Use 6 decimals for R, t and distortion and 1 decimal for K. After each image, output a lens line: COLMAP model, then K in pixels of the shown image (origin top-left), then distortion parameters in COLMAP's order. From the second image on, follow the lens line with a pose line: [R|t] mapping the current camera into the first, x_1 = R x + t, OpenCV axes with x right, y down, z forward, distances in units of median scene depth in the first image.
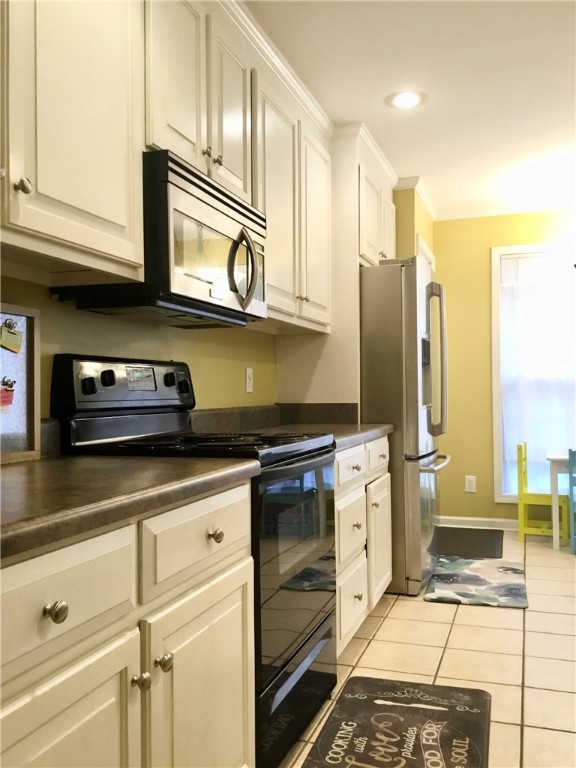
lens RADIAL K [[698.2, 0, 285.4], [0, 698.2, 381.4], [0, 0, 1]] dist [0.098877, -0.194525]
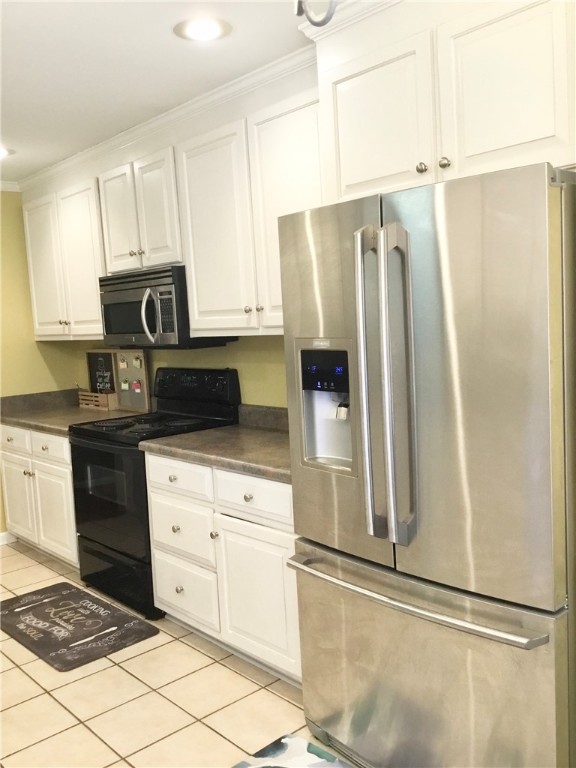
lens RADIAL K [[698.2, 0, 285.4], [0, 698.2, 381.4], [0, 0, 1]] dist [0.098877, -0.194525]
pose [[-0.490149, 0.116418, -0.863829, 0.819778], [0.072550, 0.993050, 0.092668, -0.104087], [0.868614, -0.017250, -0.495189, 1.460097]]
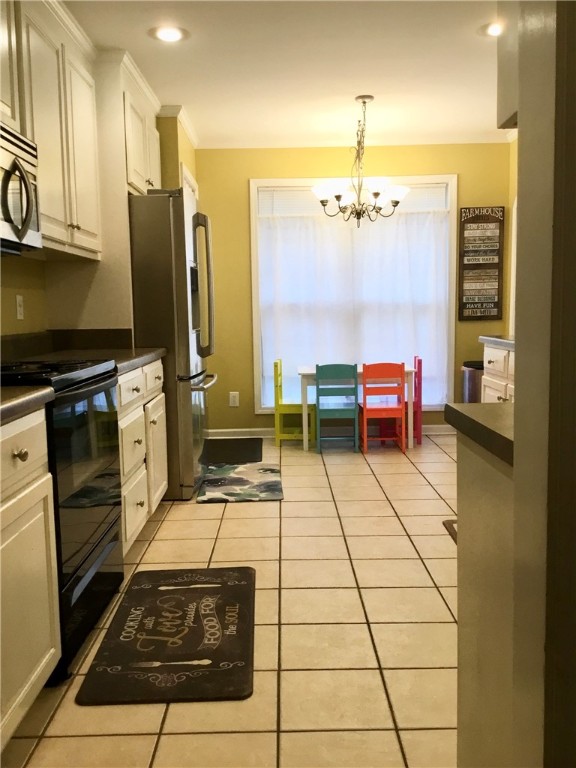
lens RADIAL K [[698.2, 0, 285.4], [0, 698.2, 381.4], [0, 0, 1]] dist [0.098877, -0.194525]
pose [[0.943990, -0.042701, 0.327200, -0.029723], [0.005348, 0.993441, 0.114217, -0.010562], [-0.329931, -0.106070, 0.938027, -0.083285]]
